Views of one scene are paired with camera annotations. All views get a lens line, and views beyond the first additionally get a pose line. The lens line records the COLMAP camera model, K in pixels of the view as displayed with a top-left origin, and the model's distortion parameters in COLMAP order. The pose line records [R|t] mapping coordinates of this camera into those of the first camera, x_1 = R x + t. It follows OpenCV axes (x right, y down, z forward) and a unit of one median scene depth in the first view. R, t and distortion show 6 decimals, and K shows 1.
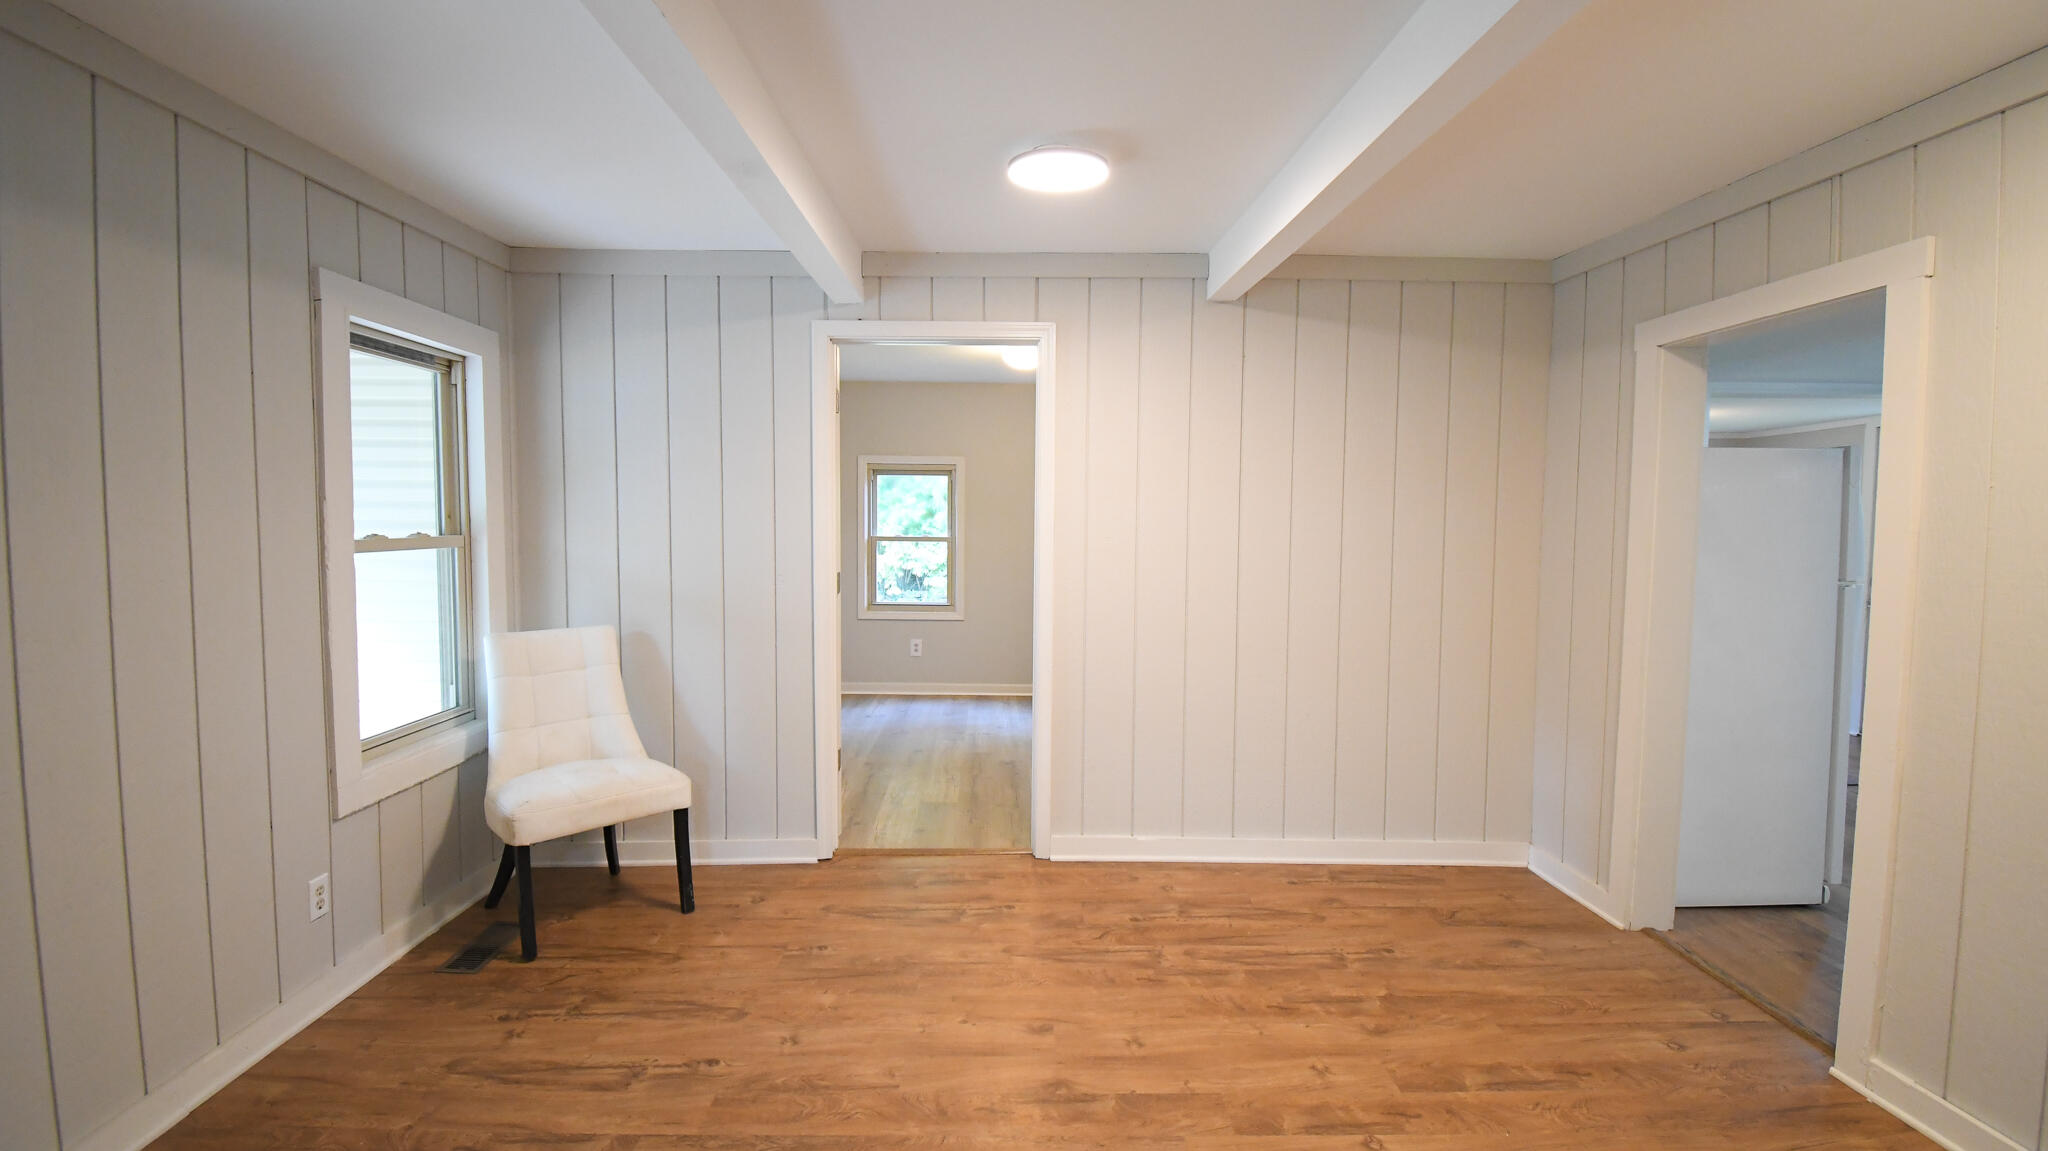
lens RADIAL K [[896.5, 0, 1013.0], [0, 896.5, 573.0], [0, 0, 1]] dist [0.021833, -0.028406]
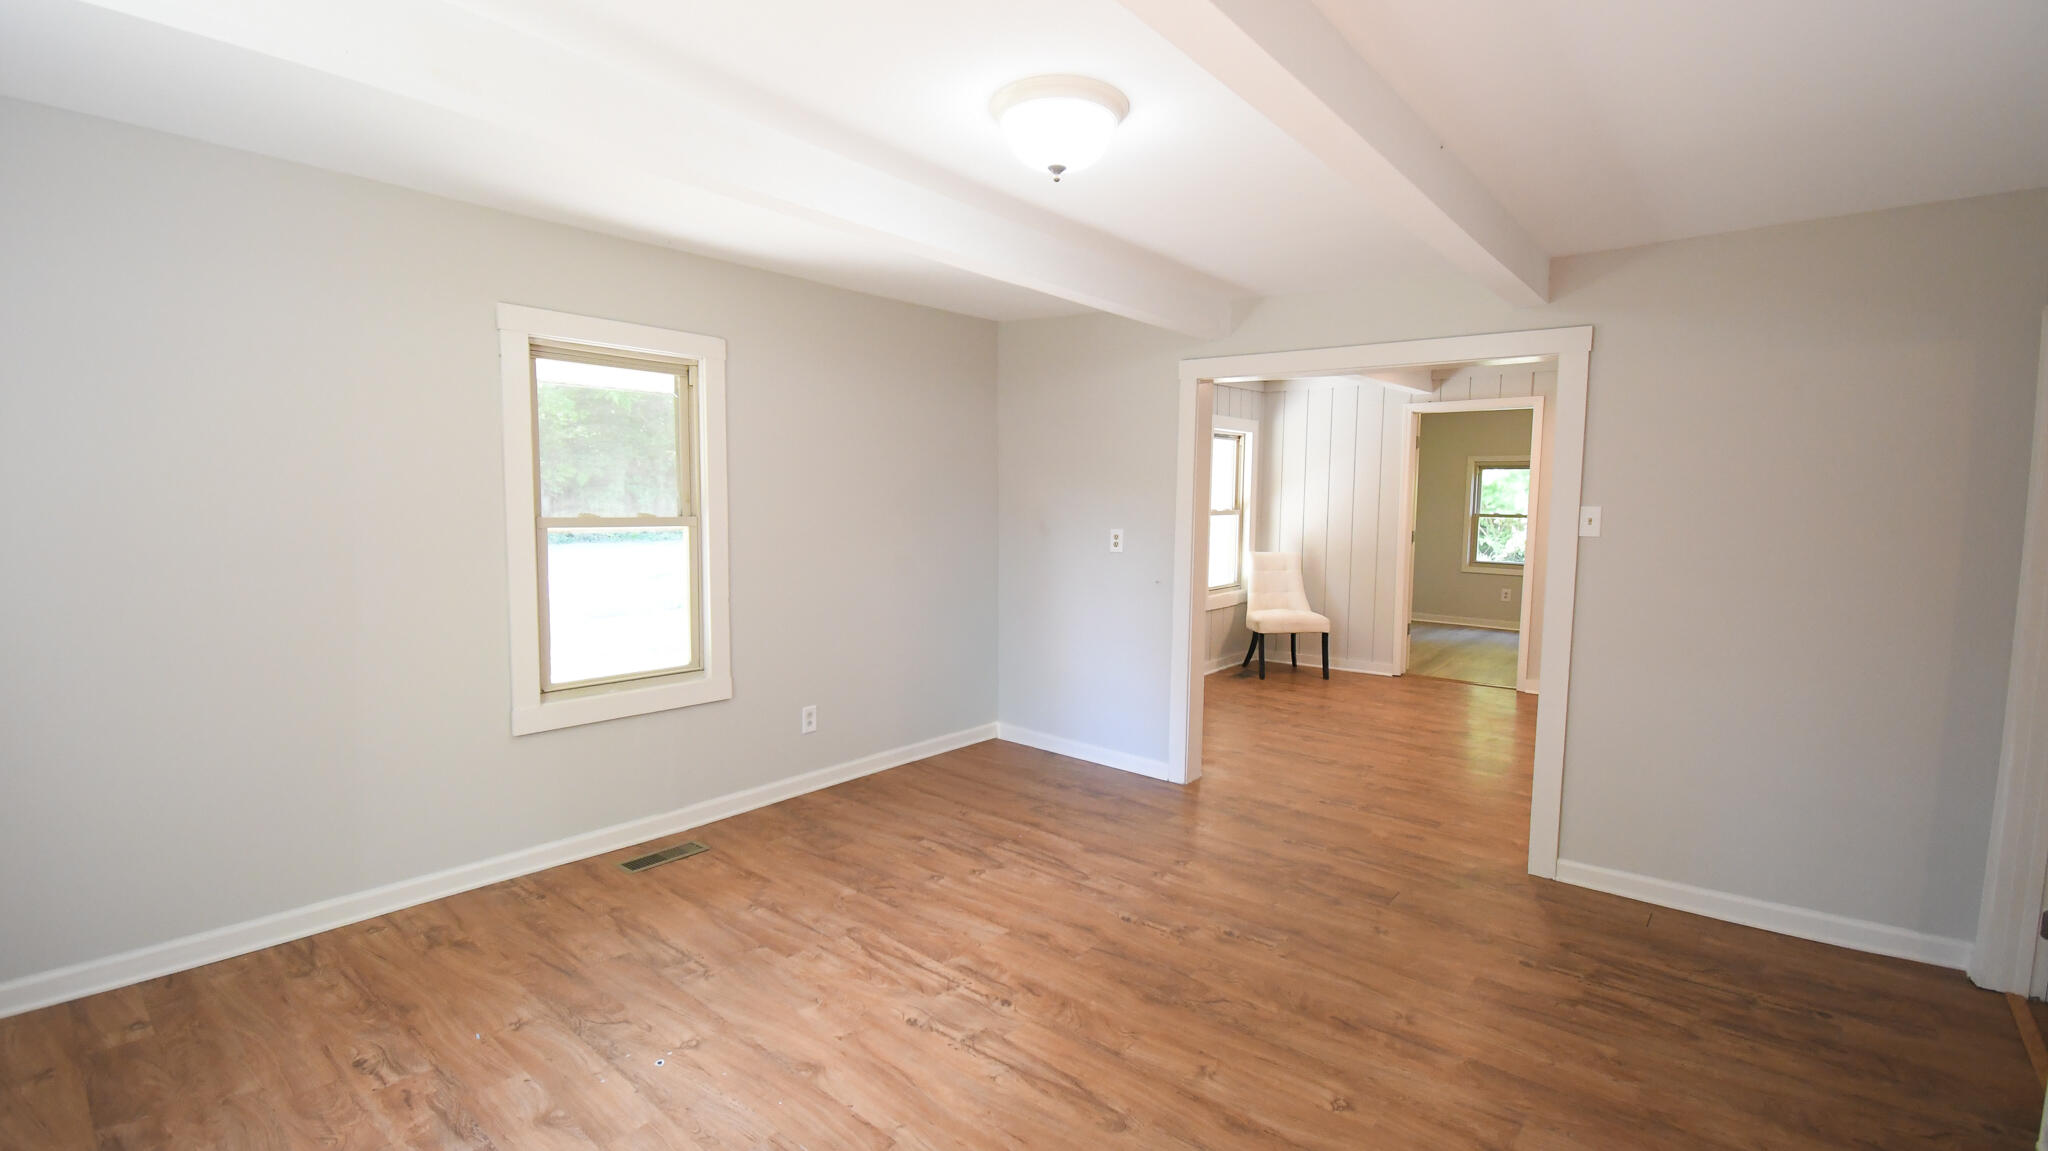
lens RADIAL K [[896.5, 0, 1013.0], [0, 896.5, 573.0], [0, 0, 1]] dist [0.021833, -0.028406]
pose [[0.754511, 0.058583, -0.653667, 0.448568], [-0.041050, 0.998270, 0.042084, 0.045012], [0.655002, -0.004919, 0.755611, -1.079381]]
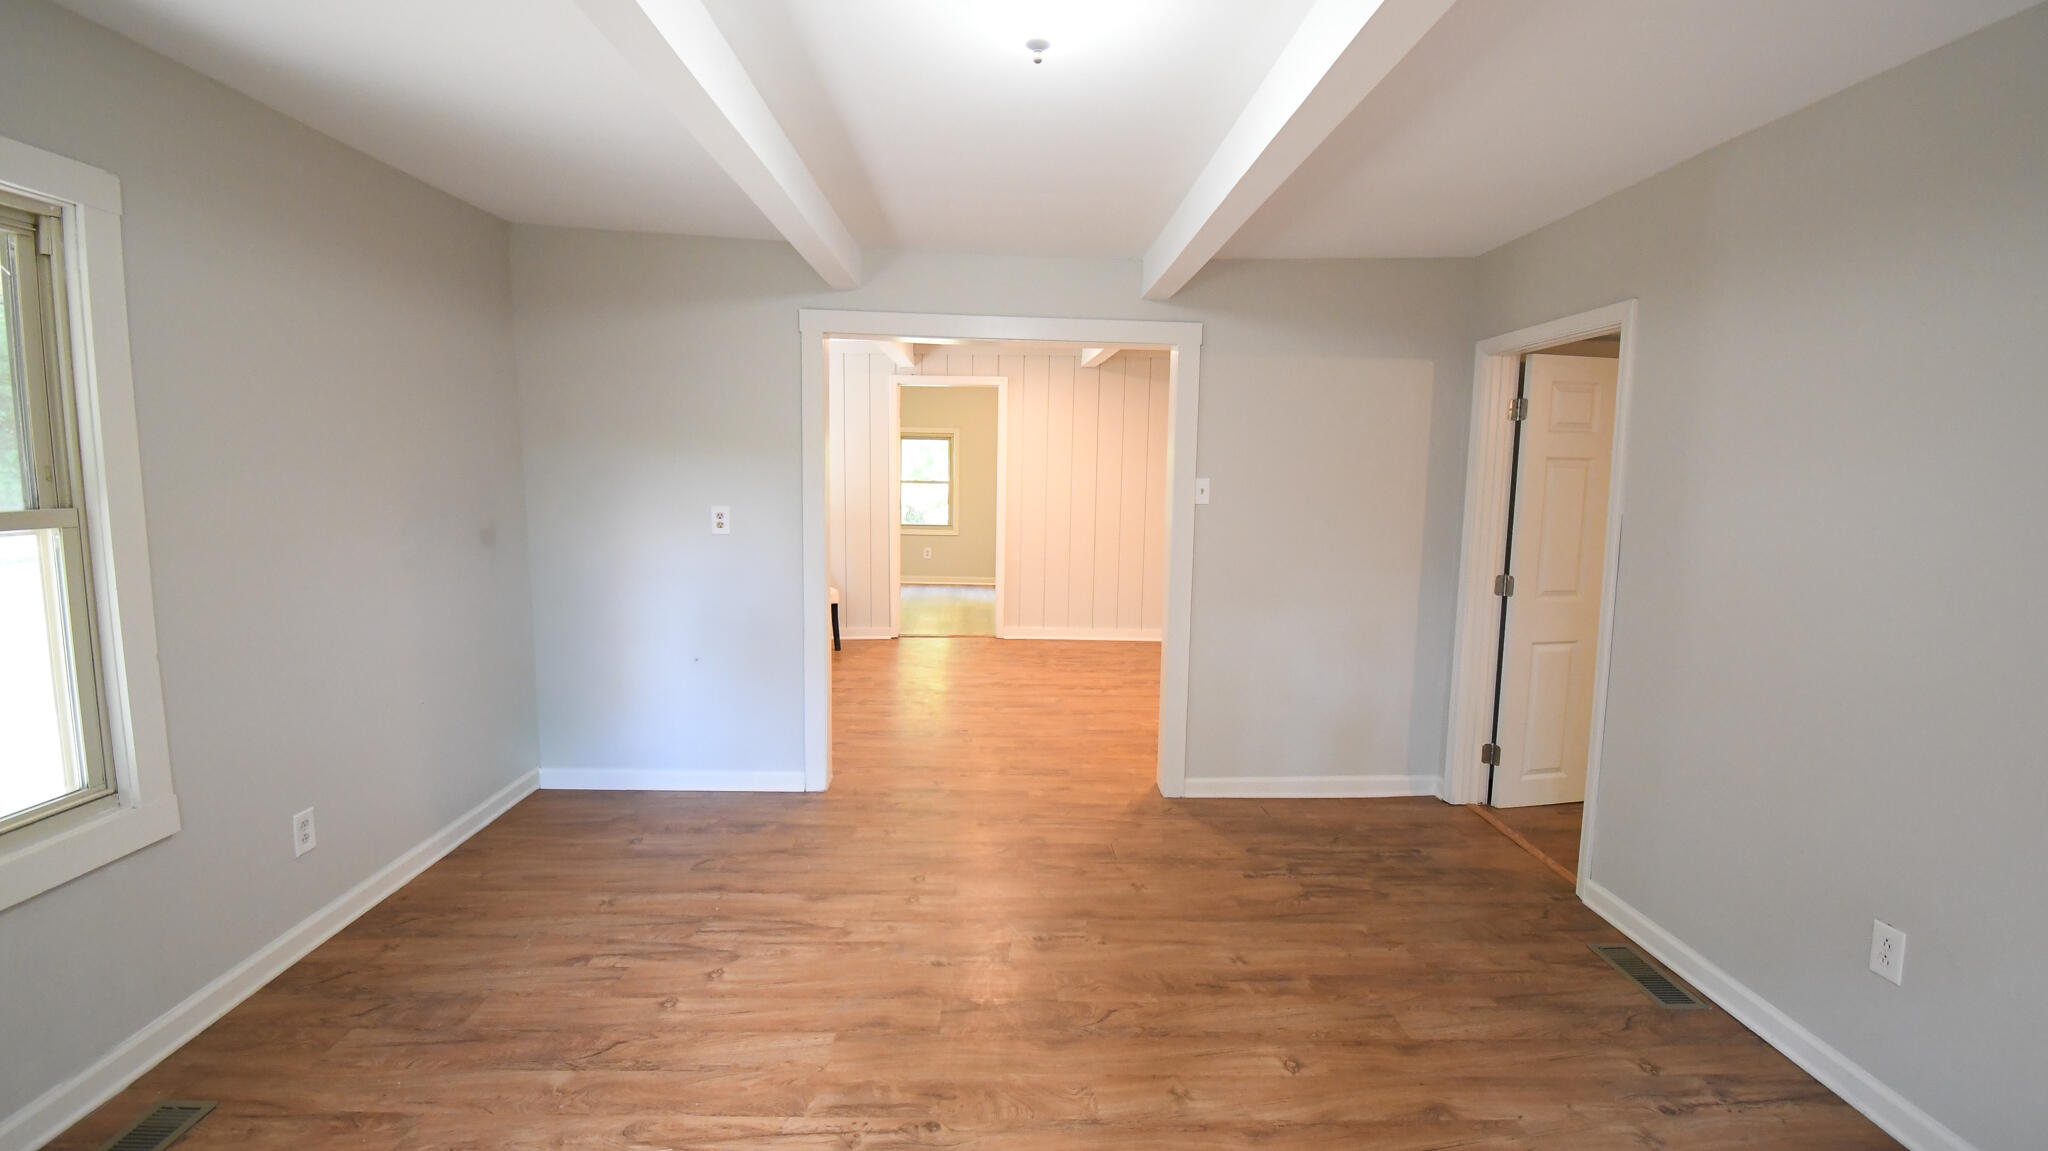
lens RADIAL K [[896.5, 0, 1013.0], [0, 896.5, 573.0], [0, 0, 1]] dist [0.021833, -0.028406]
pose [[0.999868, 0.008072, 0.014074, 0.034775], [-0.008942, 0.997982, 0.062860, 0.039084], [-0.013538, -0.062977, 0.997923, -1.079526]]
